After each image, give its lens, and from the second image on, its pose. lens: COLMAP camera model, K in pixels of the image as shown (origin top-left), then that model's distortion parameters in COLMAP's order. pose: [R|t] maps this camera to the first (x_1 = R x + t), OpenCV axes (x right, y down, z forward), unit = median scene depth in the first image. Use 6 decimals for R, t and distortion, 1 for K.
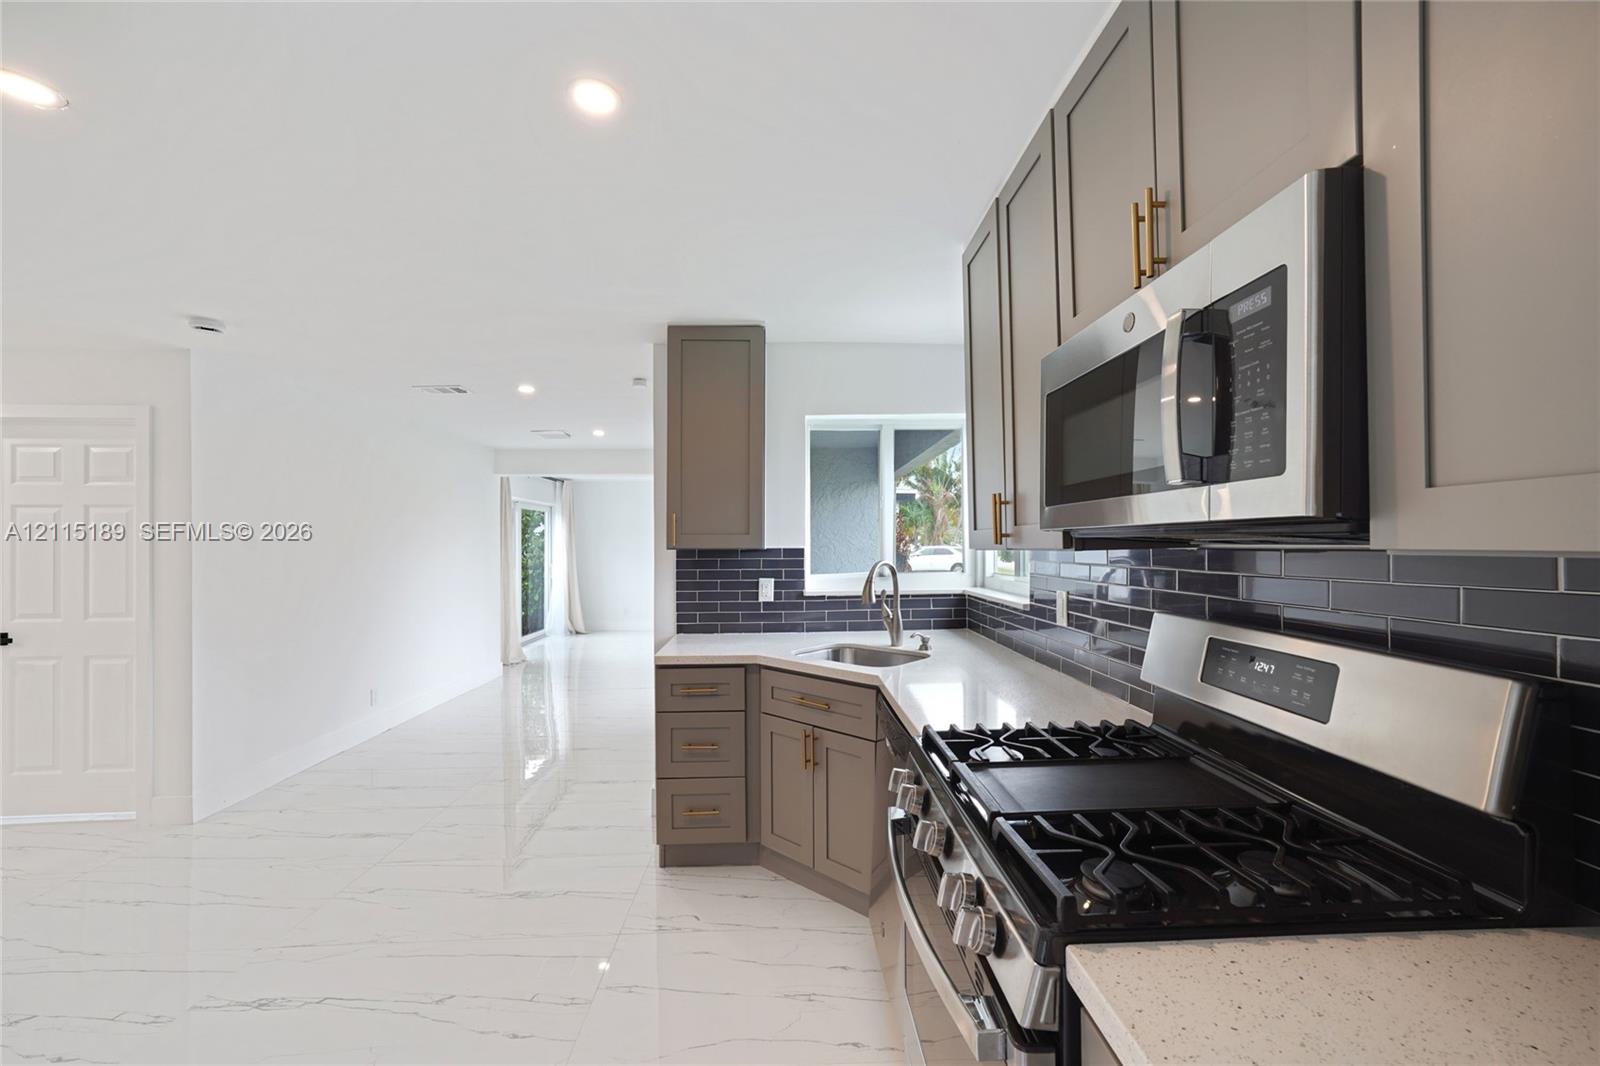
lens RADIAL K [[626.7, 0, 807.8], [0, 626.7, 546.5], [0, 0, 1]] dist [-0.009971, 0.002593]
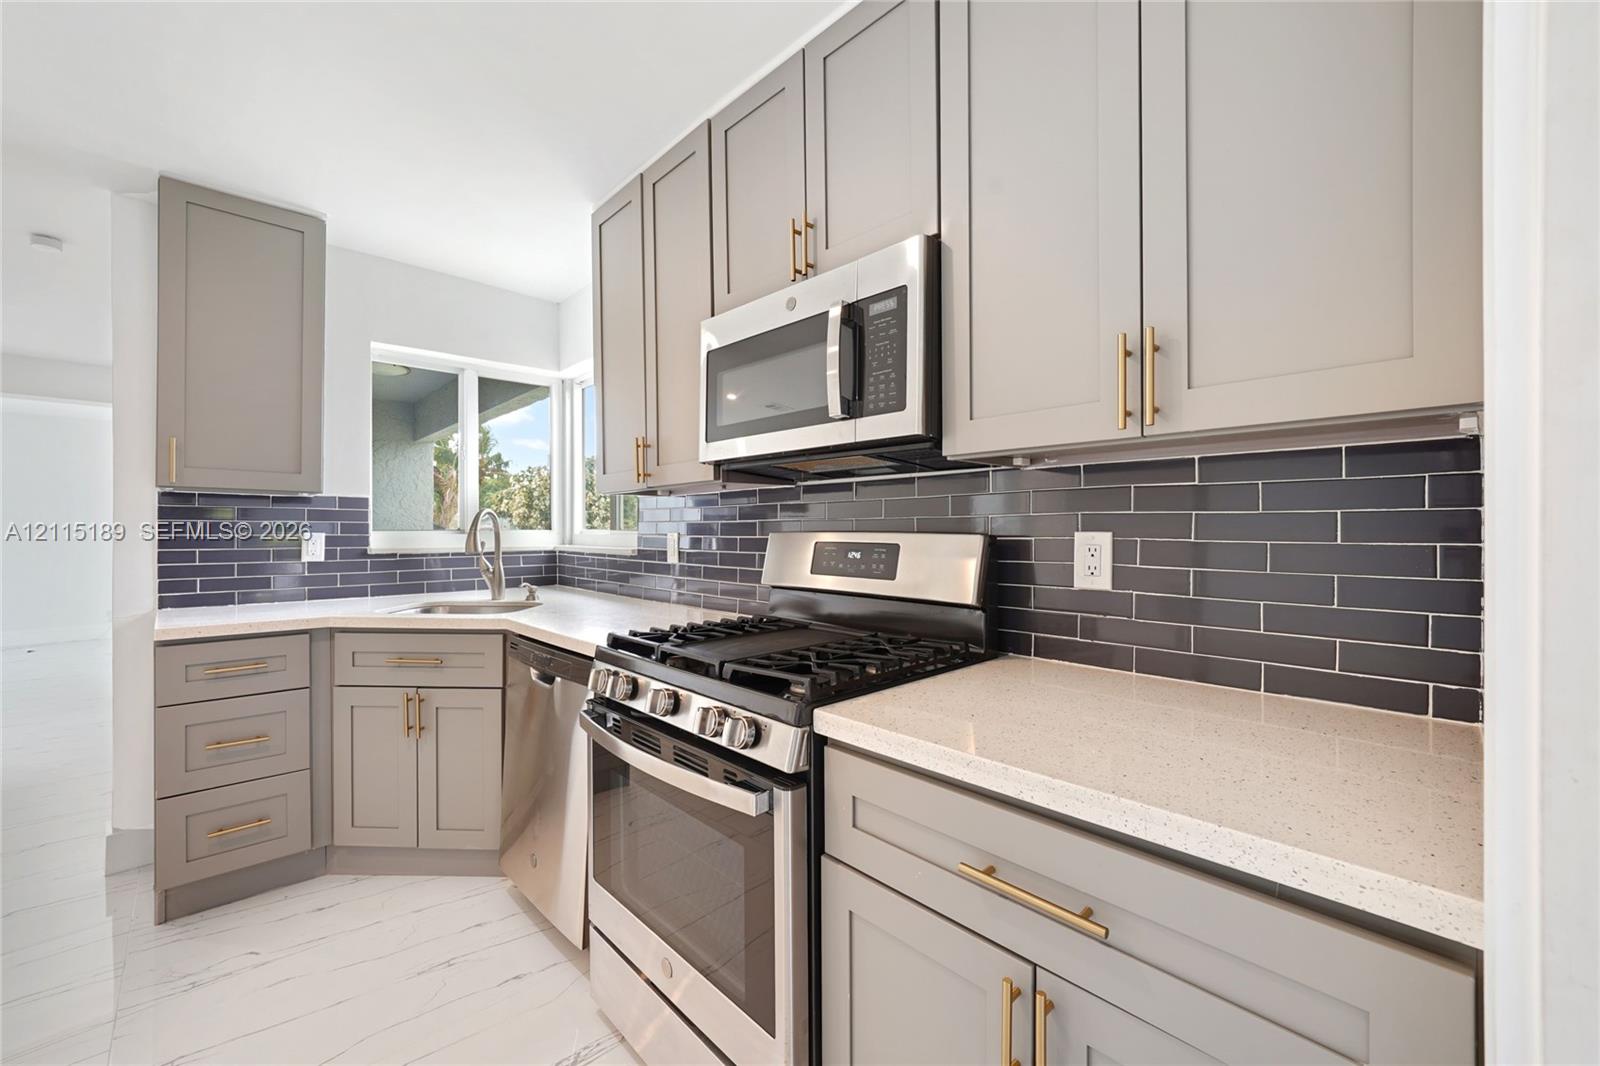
lens RADIAL K [[626.7, 0, 796.7], [0, 626.7, 538.0], [0, 0, 1]] dist [-0.009971, 0.002593]
pose [[0.752215, 0.000223, 0.658918, -0.229609], [-0.005263, 0.999970, 0.005670, 0.089249], [-0.658897, -0.007733, 0.752194, -0.030973]]
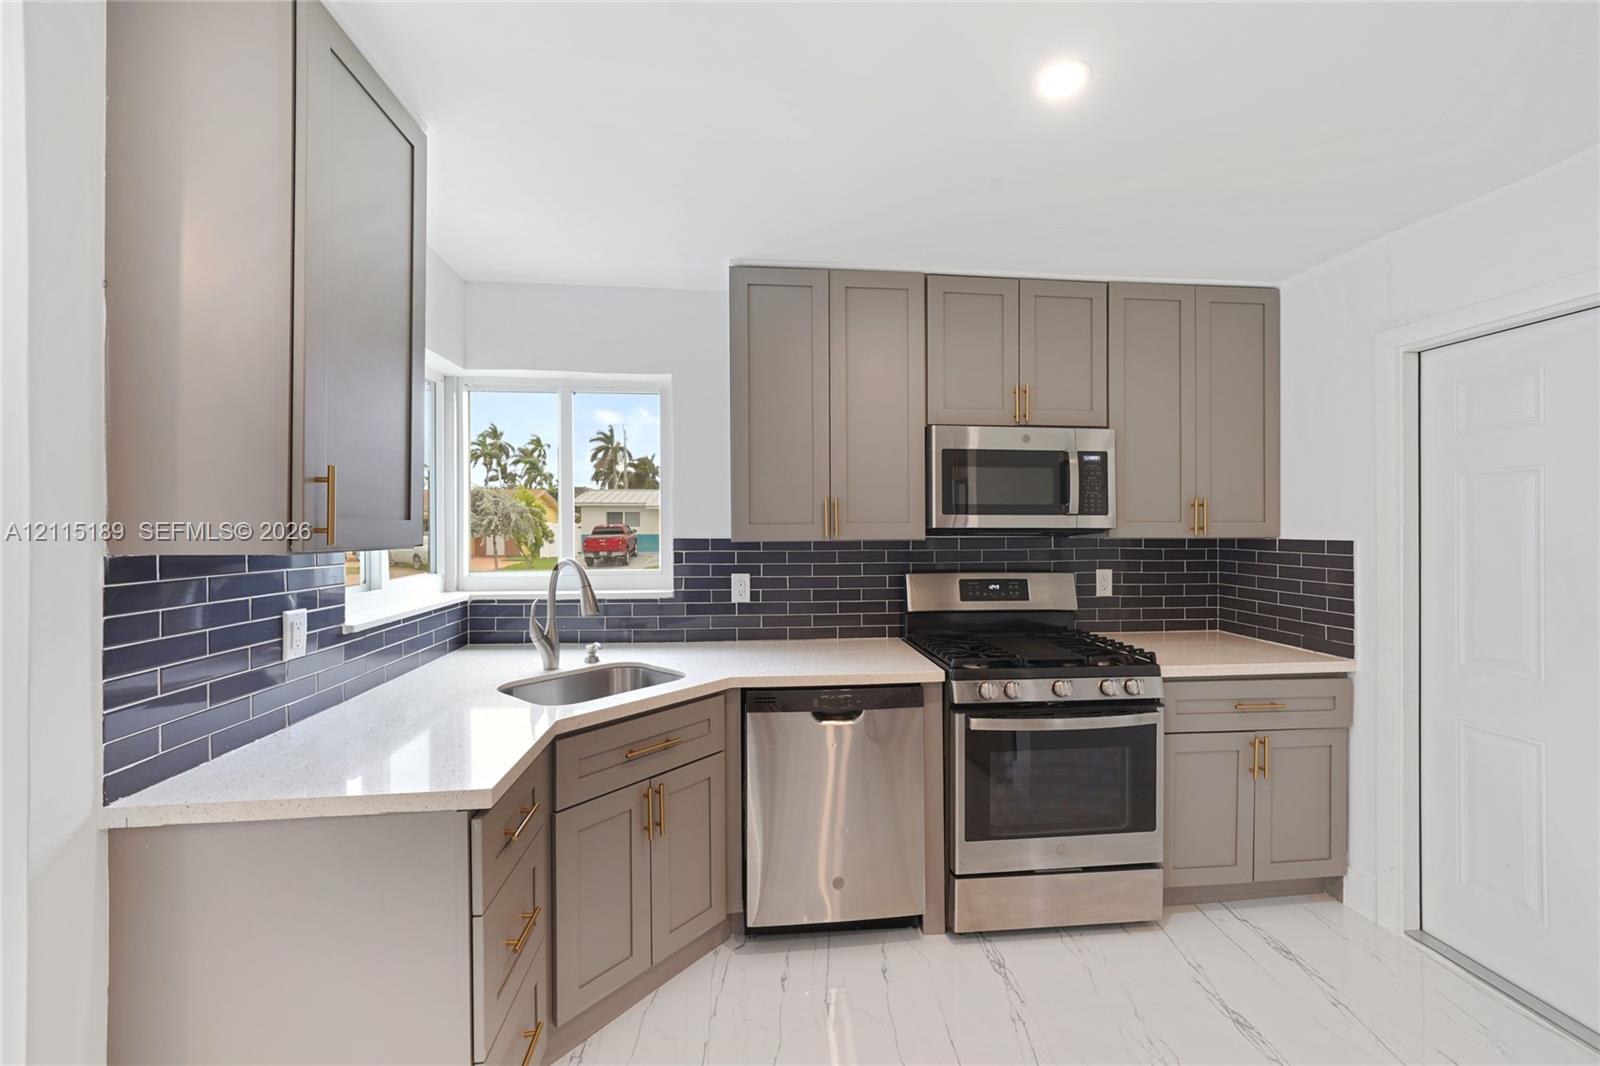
lens RADIAL K [[626.7, 0, 803.5], [0, 626.7, 529.1], [0, 0, 1]] dist [-0.009971, 0.002593]
pose [[-0.055164, 0.003655, 0.998471, -1.011498], [0.003699, 0.999987, -0.003457, -0.014580], [-0.998470, 0.003502, -0.055177, 1.145665]]
